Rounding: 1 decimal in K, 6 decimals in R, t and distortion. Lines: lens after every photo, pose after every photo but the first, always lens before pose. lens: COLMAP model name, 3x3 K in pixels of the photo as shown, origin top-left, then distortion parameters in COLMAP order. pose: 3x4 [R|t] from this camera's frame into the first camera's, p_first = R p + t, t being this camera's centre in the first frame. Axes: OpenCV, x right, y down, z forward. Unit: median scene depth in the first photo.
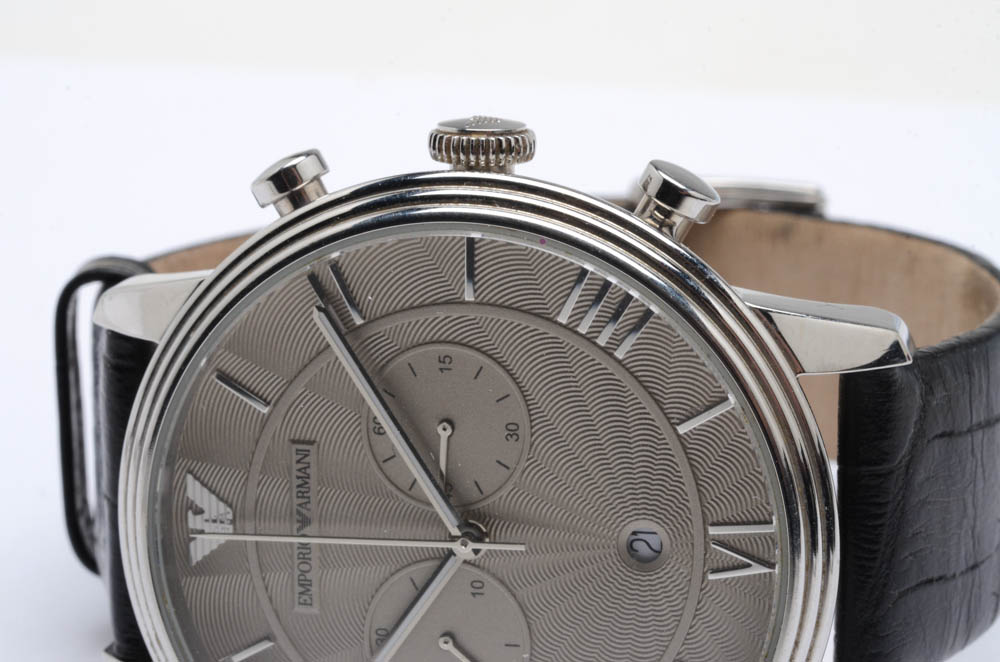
lens RADIAL K [[2840.9, 0, 500.8], [0, 2840.9, 336.2], [0, 0, 1]] dist [-0.133076, 0.000000]
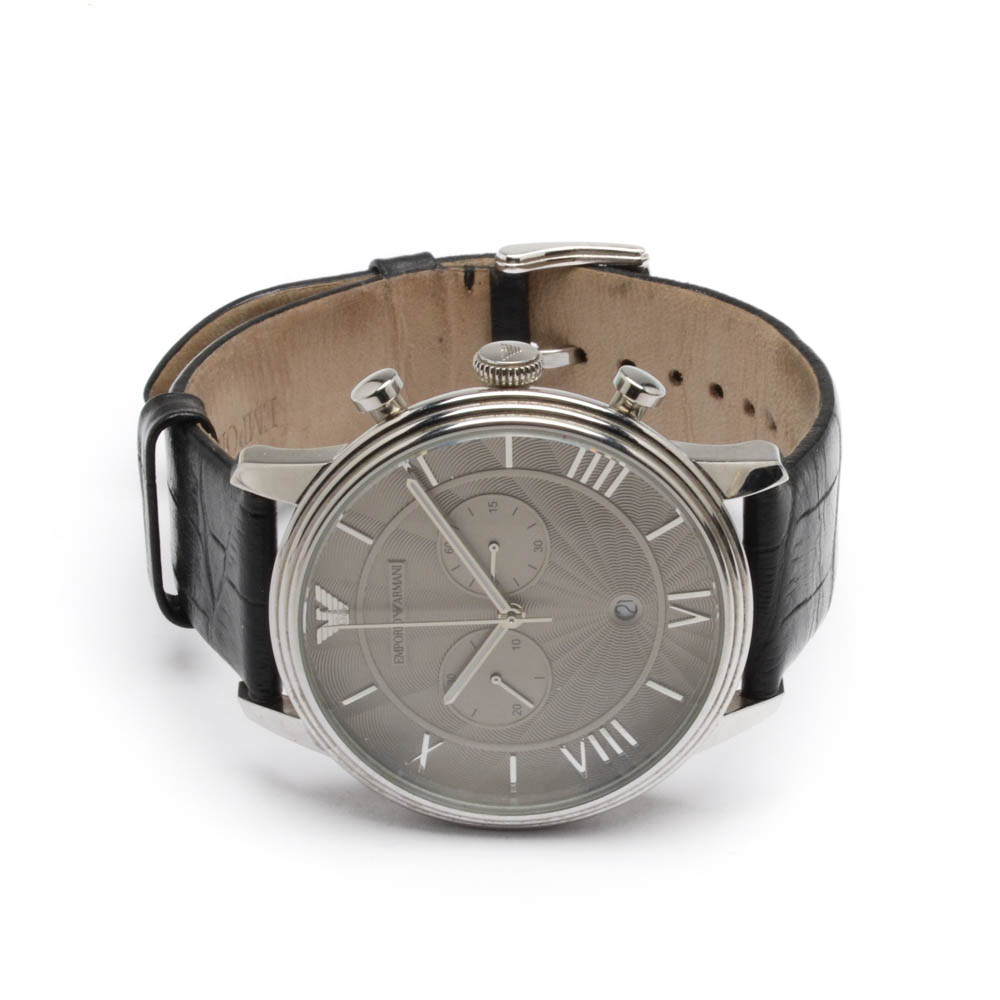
lens RADIAL K [[5224.0, 0, 503.4], [0, 5224.0, 498.5], [0, 0, 1]] dist [-1.291066, 0.000000]
pose [[0.975884, -0.095958, 0.196066, -0.563196], [0.056155, 0.978327, 0.199307, -0.552906], [-0.210941, -0.183490, 0.960122, -1.694713]]
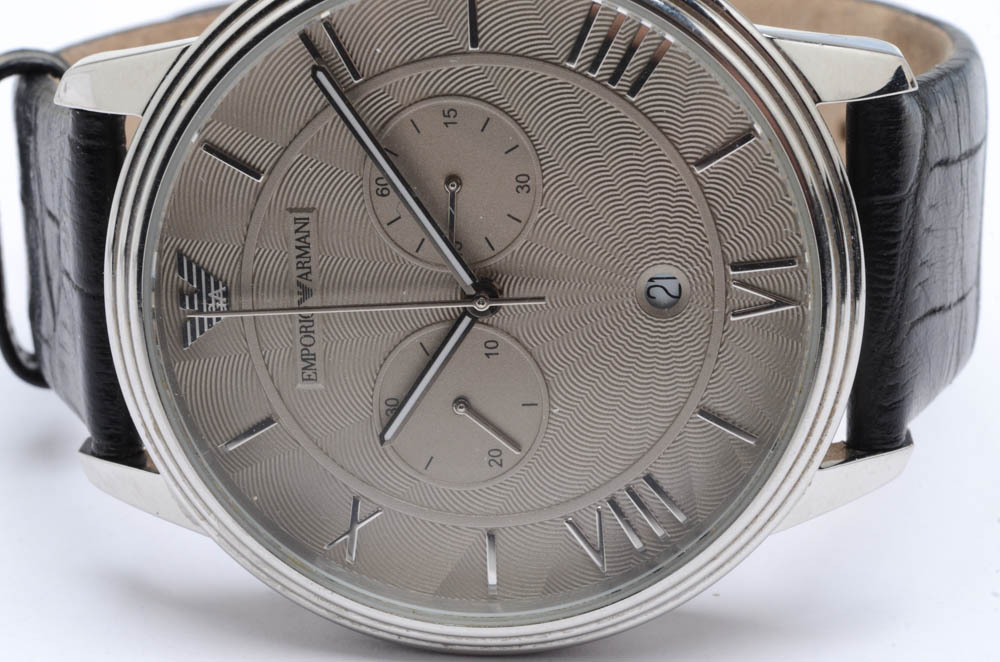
lens RADIAL K [[2840.9, 0, 502.6], [0, 2840.9, 325.4], [0, 0, 1]] dist [-0.133076, 0.000000]
pose [[0.986586, -0.069674, 0.147628, -0.149094], [0.063146, 0.996827, 0.048462, 0.034433], [-0.150536, -0.038490, 0.987855, 0.039095]]
